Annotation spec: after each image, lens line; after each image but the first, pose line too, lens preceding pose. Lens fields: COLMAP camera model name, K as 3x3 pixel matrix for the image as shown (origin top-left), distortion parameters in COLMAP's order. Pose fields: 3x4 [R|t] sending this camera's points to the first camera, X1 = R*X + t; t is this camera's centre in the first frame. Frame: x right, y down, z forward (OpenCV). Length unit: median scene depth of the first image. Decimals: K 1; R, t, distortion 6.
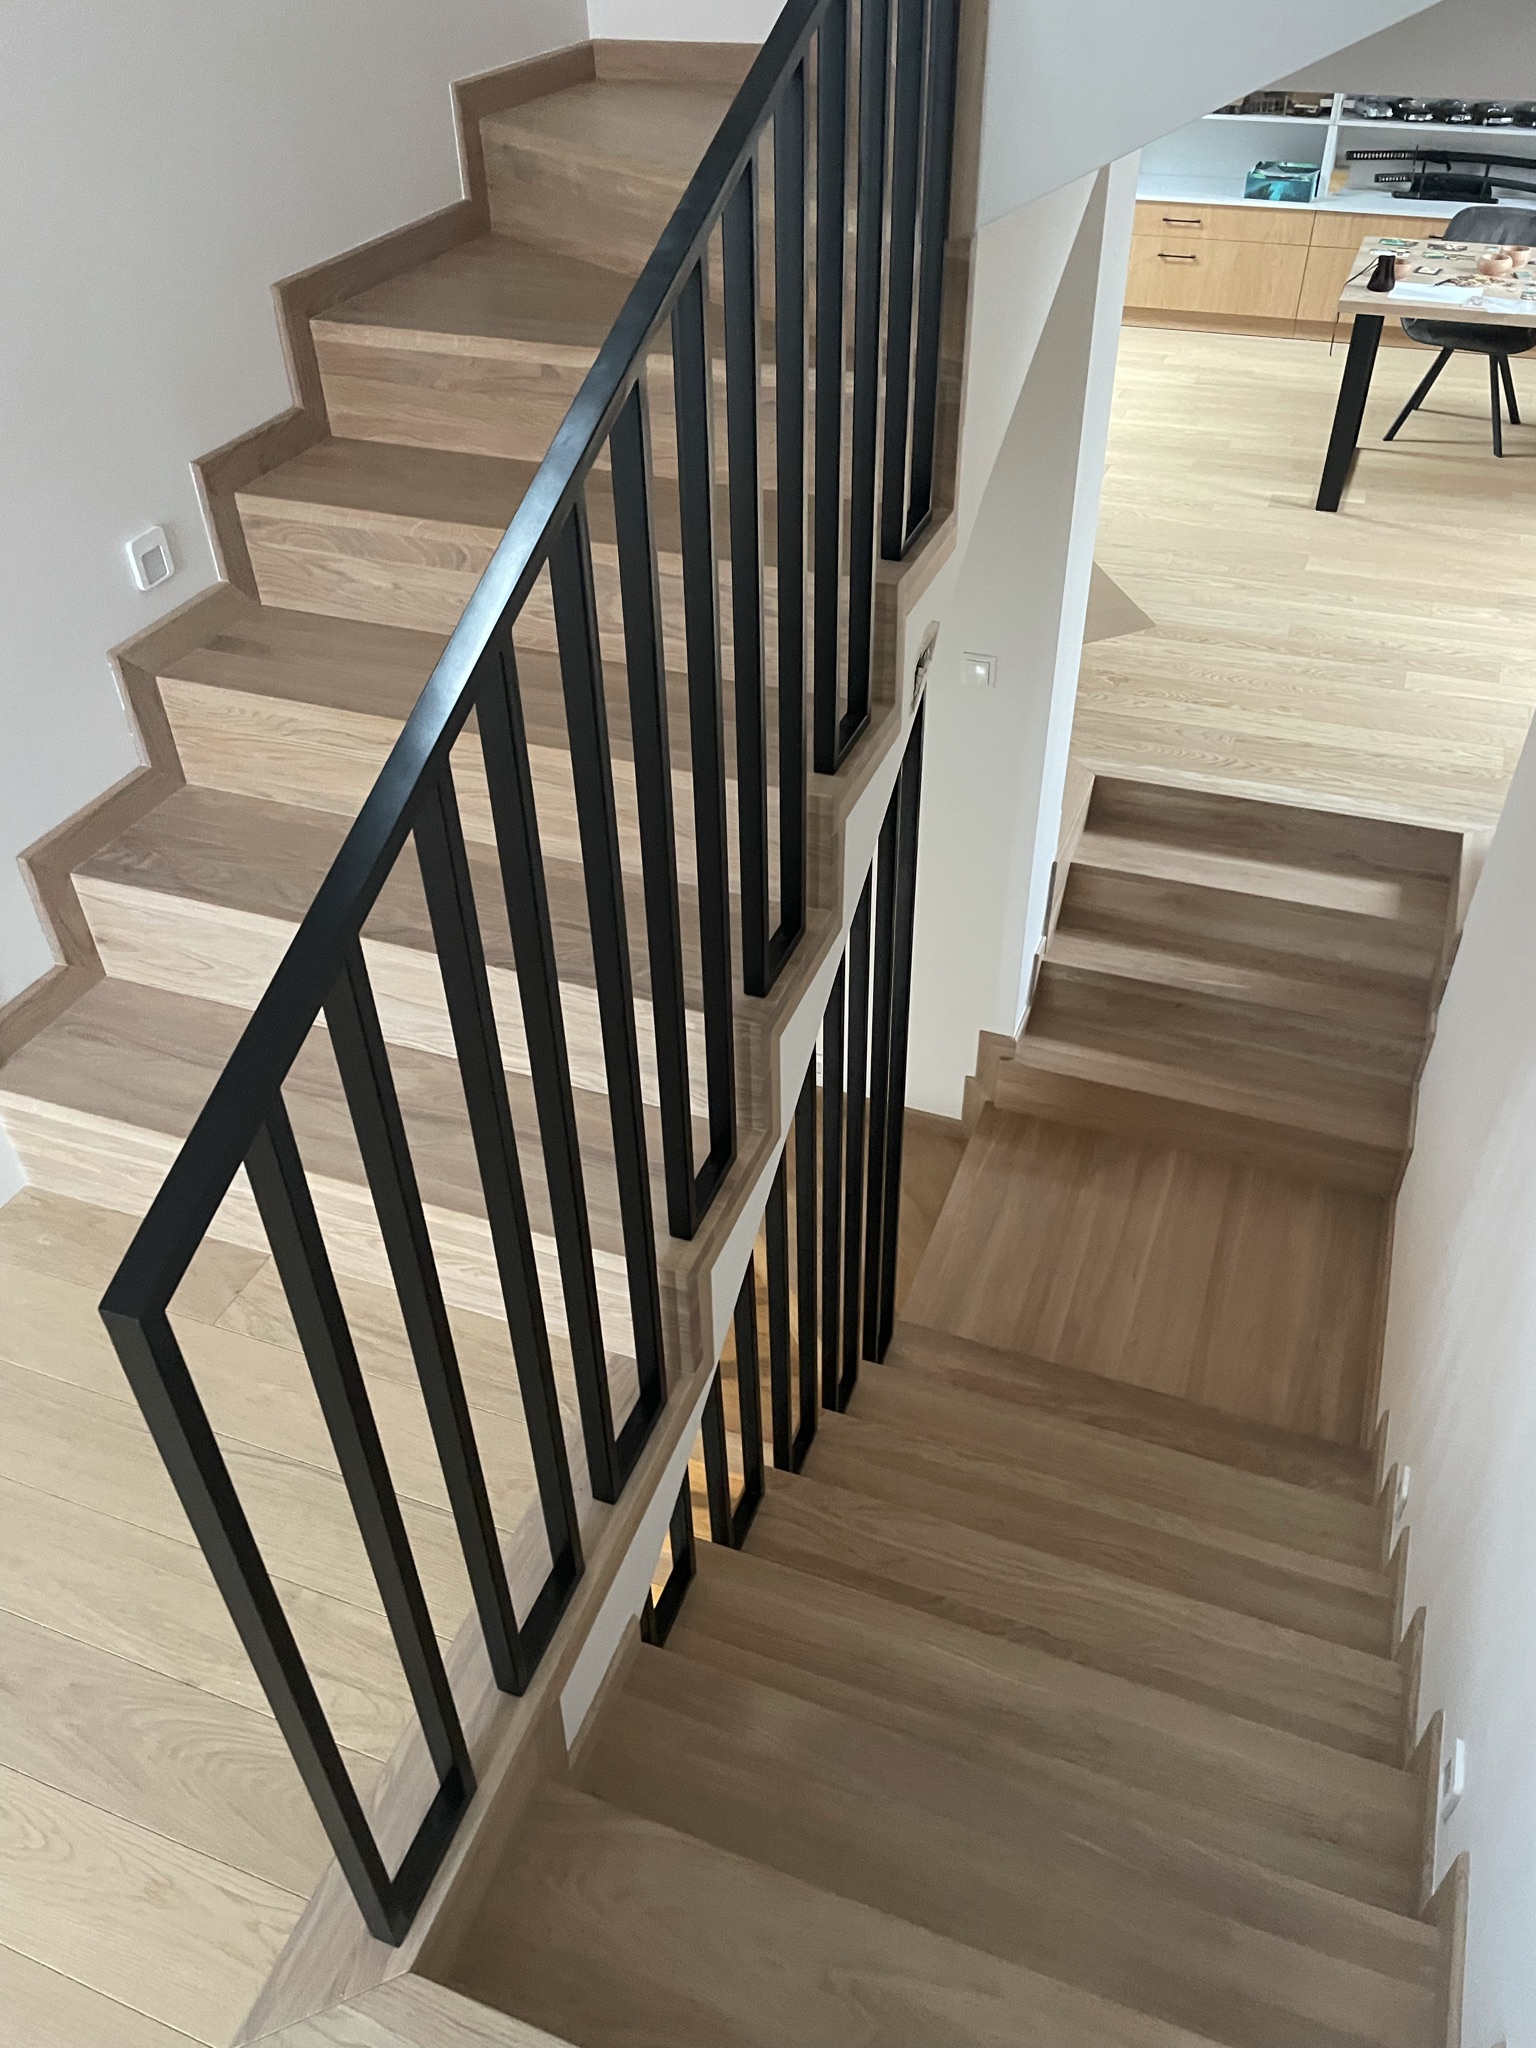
lens RADIAL K [[1531.5, 0, 768.0], [0, 1531.5, 1024.0], [0, 0, 1]] dist [0.069465, -0.096191]
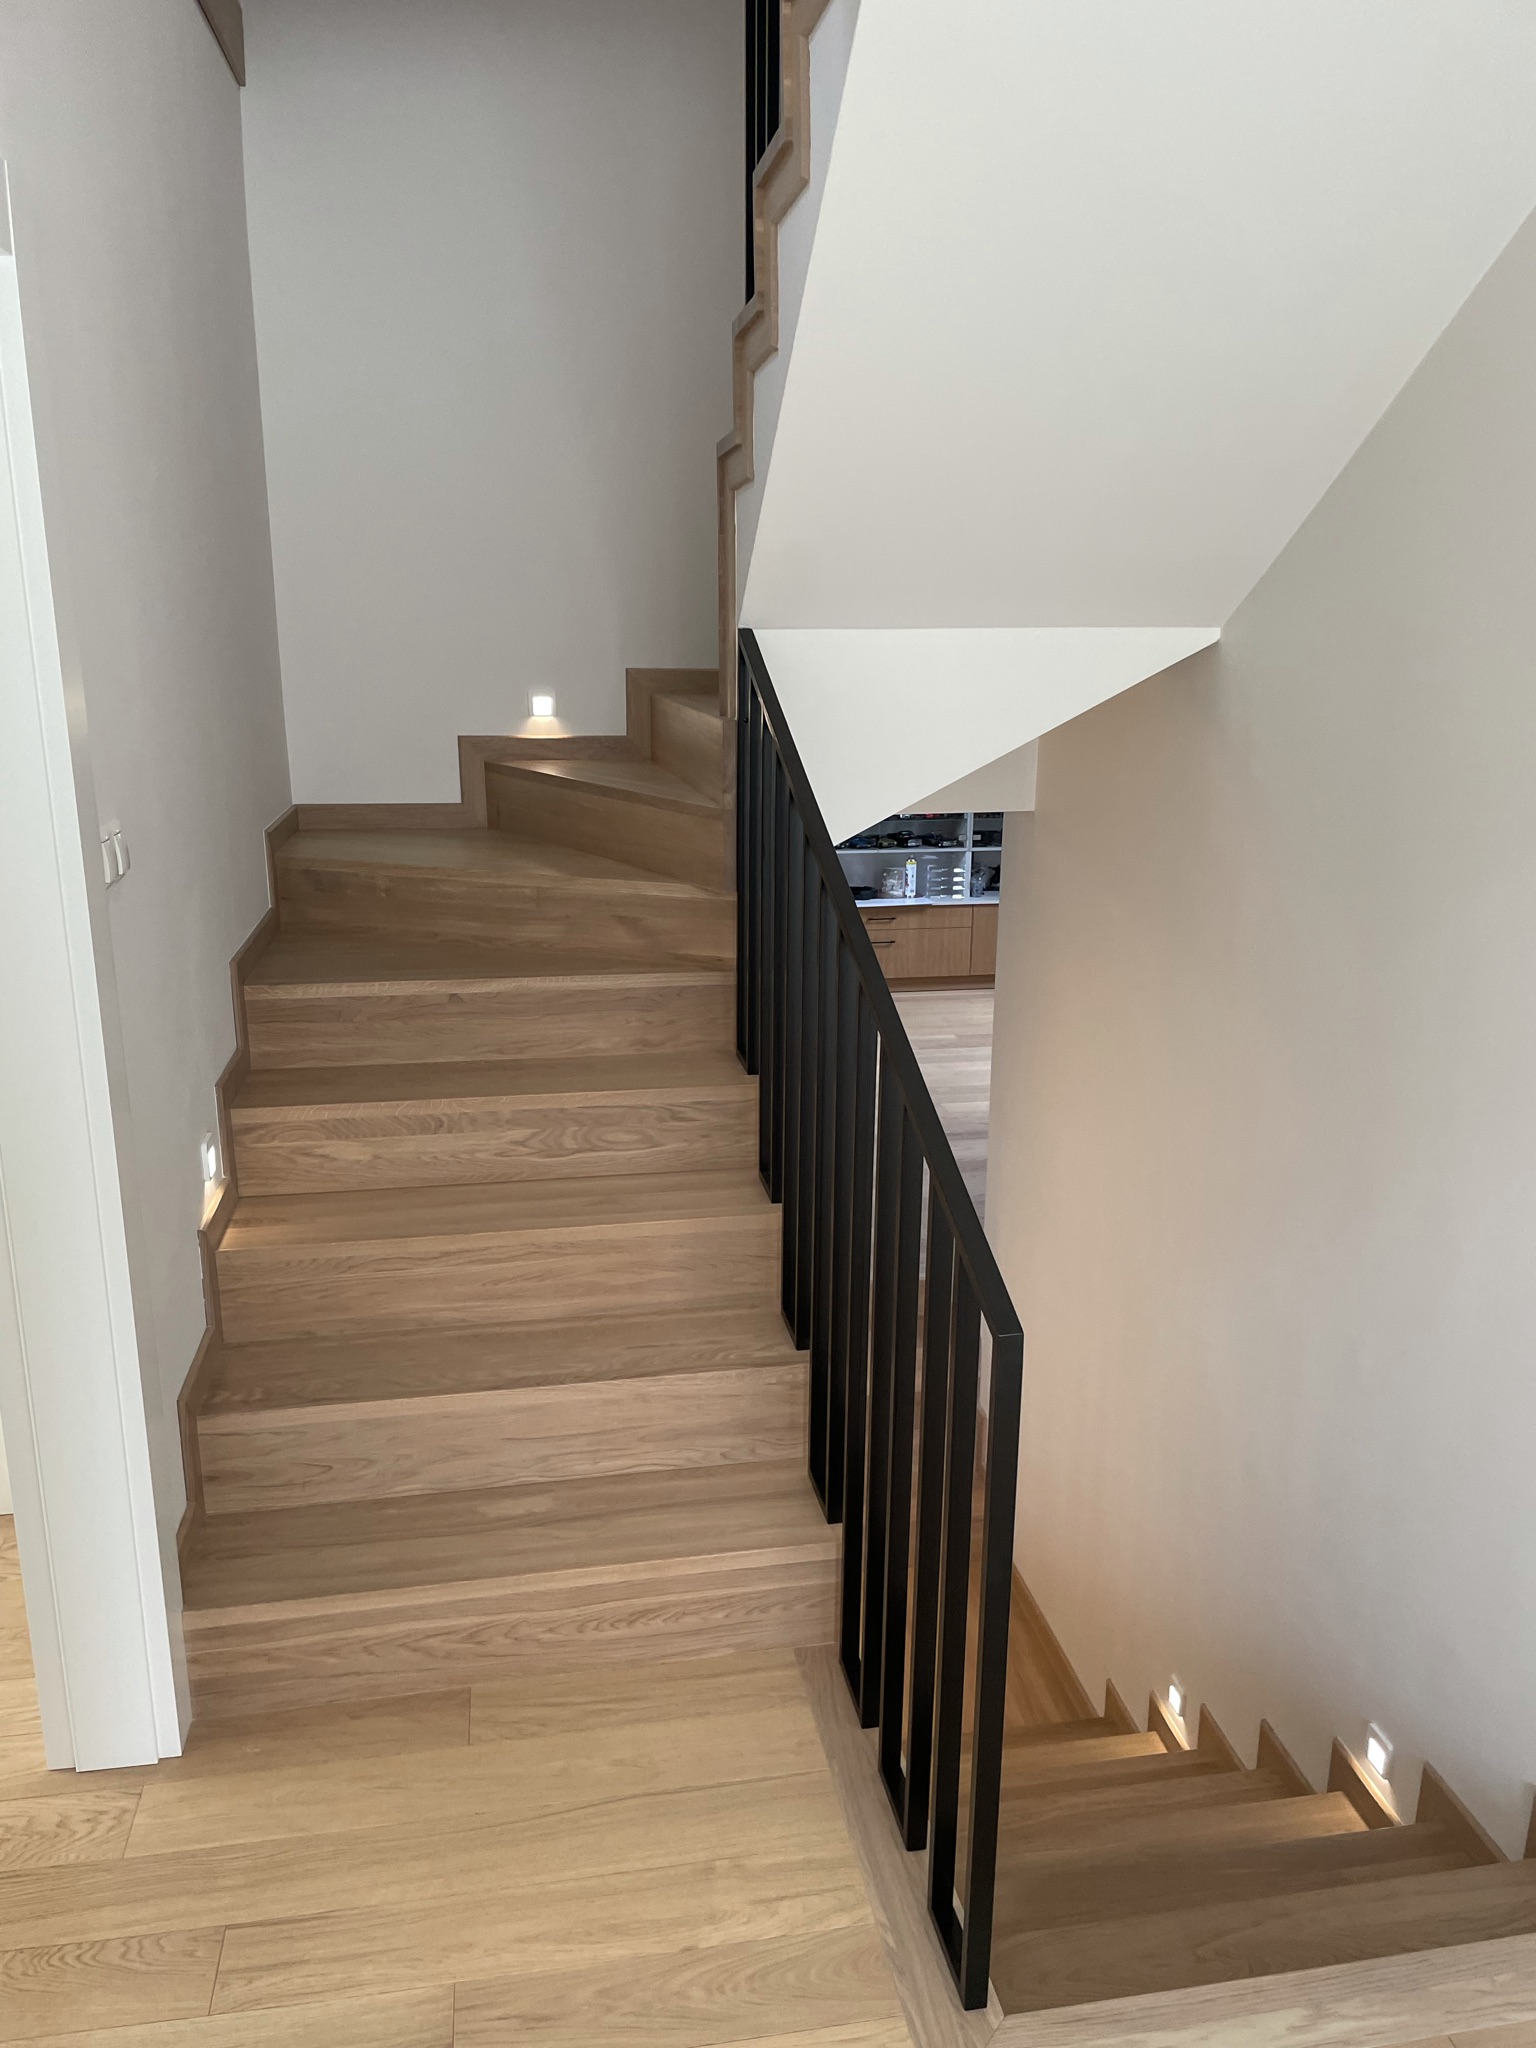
lens RADIAL K [[1537.7, 0, 771.7], [0, 1537.7, 1026.3], [0, 0, 1]] dist [0.094364, -0.118501]
pose [[0.853517, -0.104782, 0.510422, -0.516083], [0.309404, 0.890099, -0.334655, 0.130355], [-0.419260, 0.443560, 0.792134, -0.177014]]
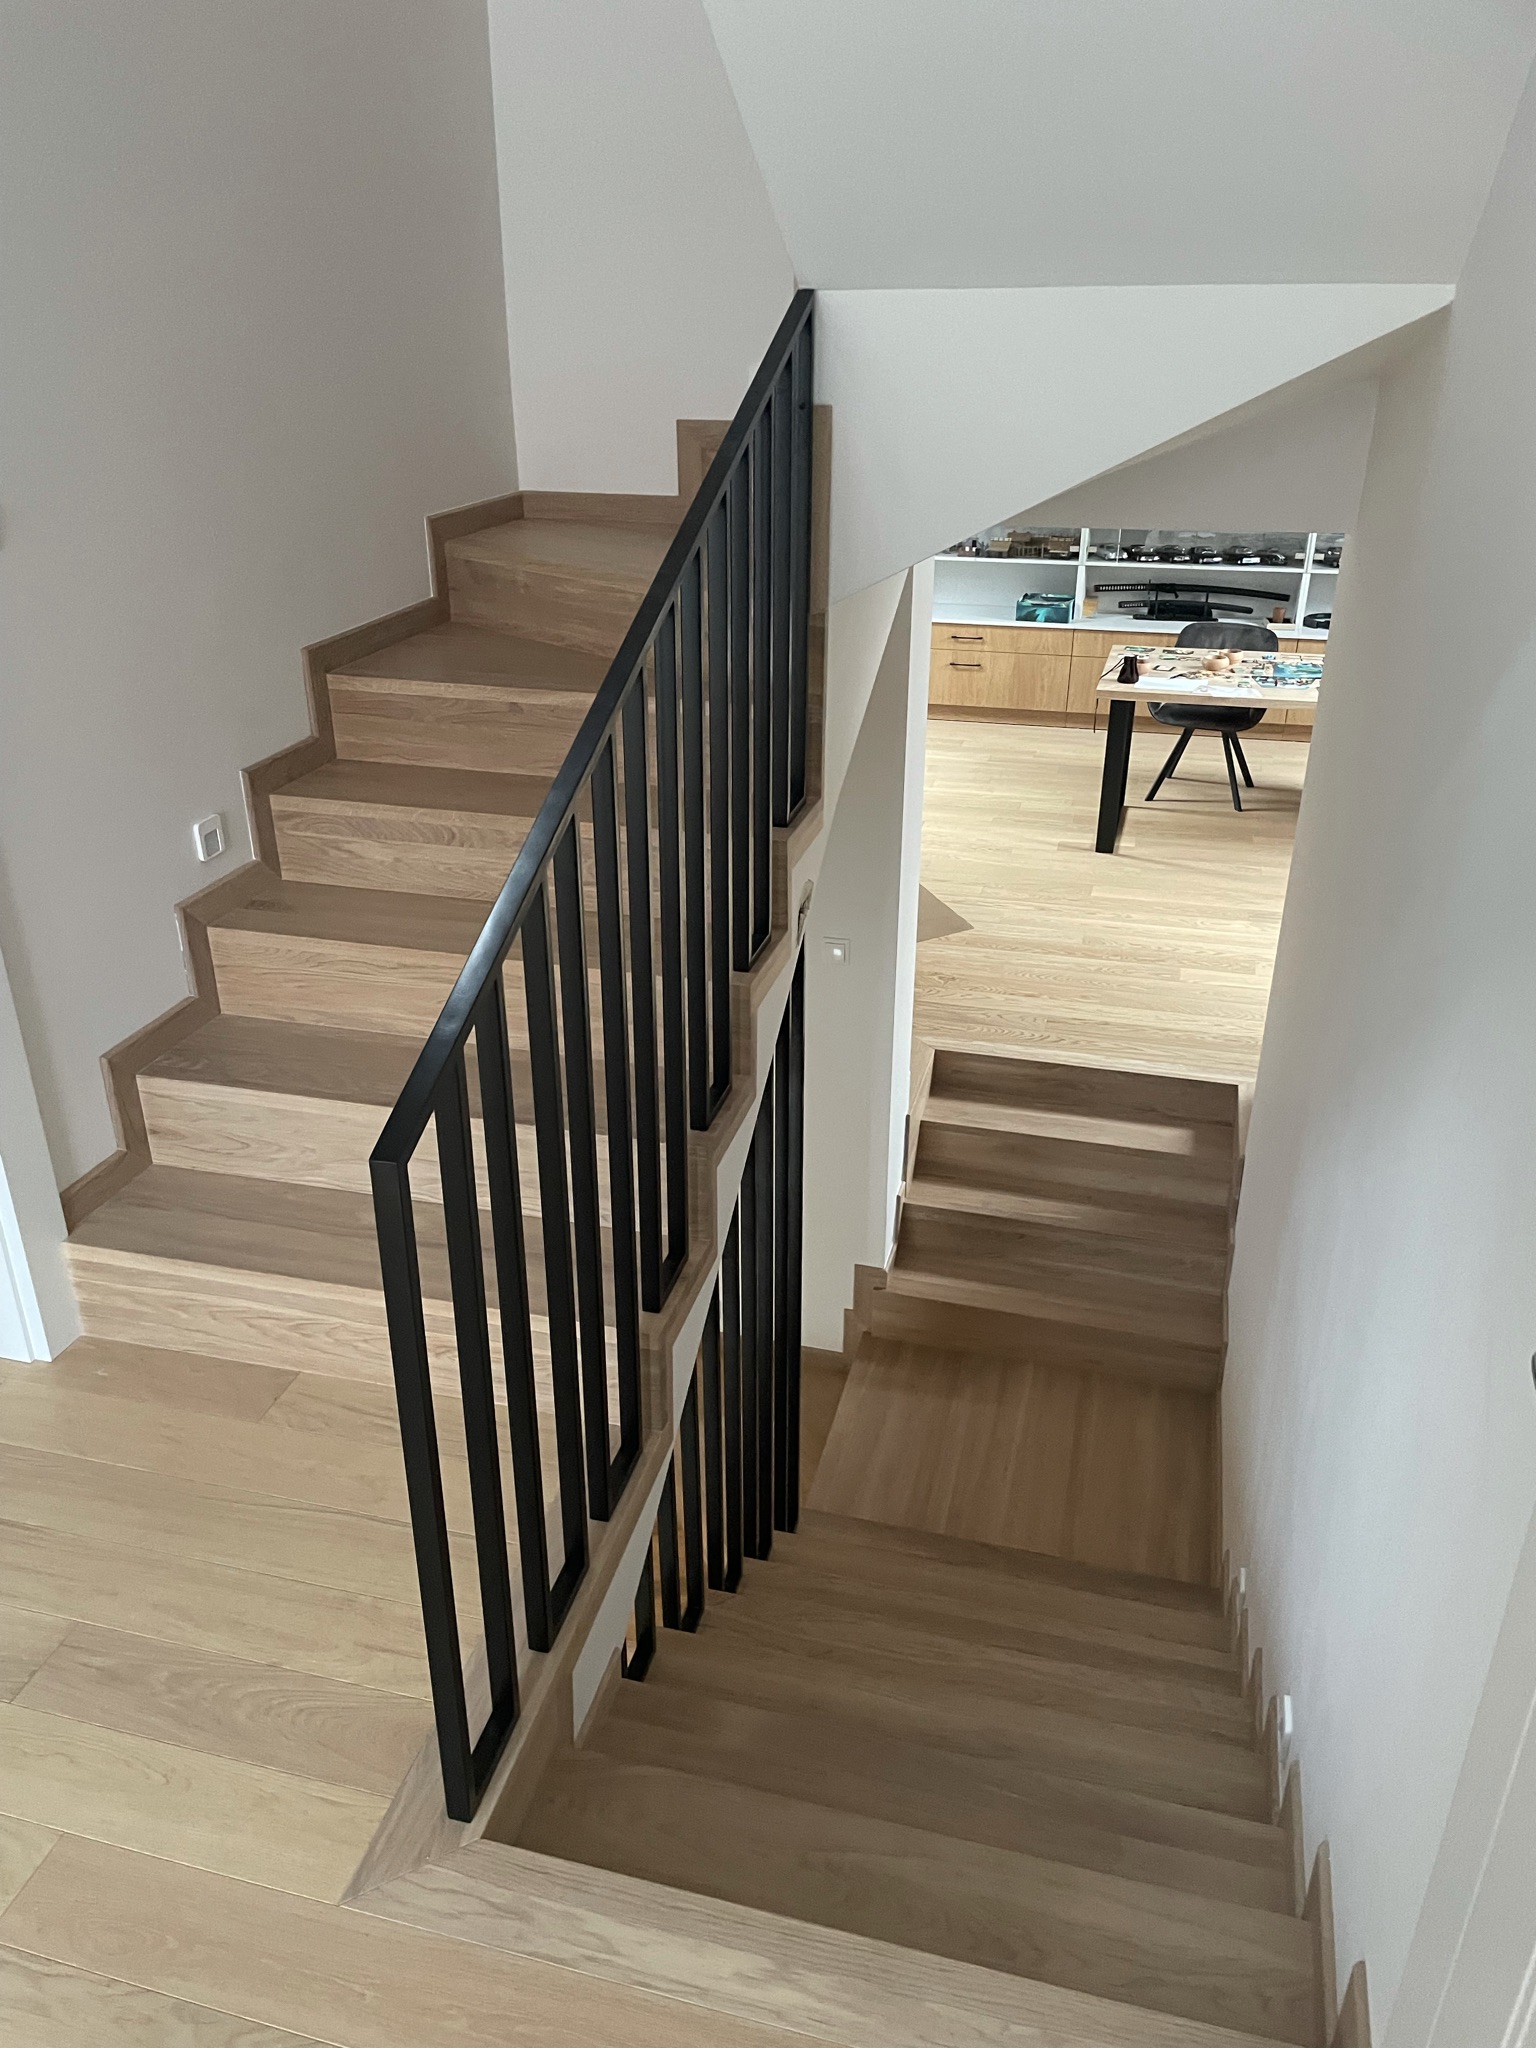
lens RADIAL K [[1537.7, 0, 771.7], [0, 1537.7, 1026.3], [0, 0, 1]] dist [0.094364, -0.118501]
pose [[0.993881, -0.026359, 0.107262, -0.060739], [0.051474, 0.969741, -0.238646, 0.151080], [-0.097725, 0.242707, 0.965165, -0.212116]]
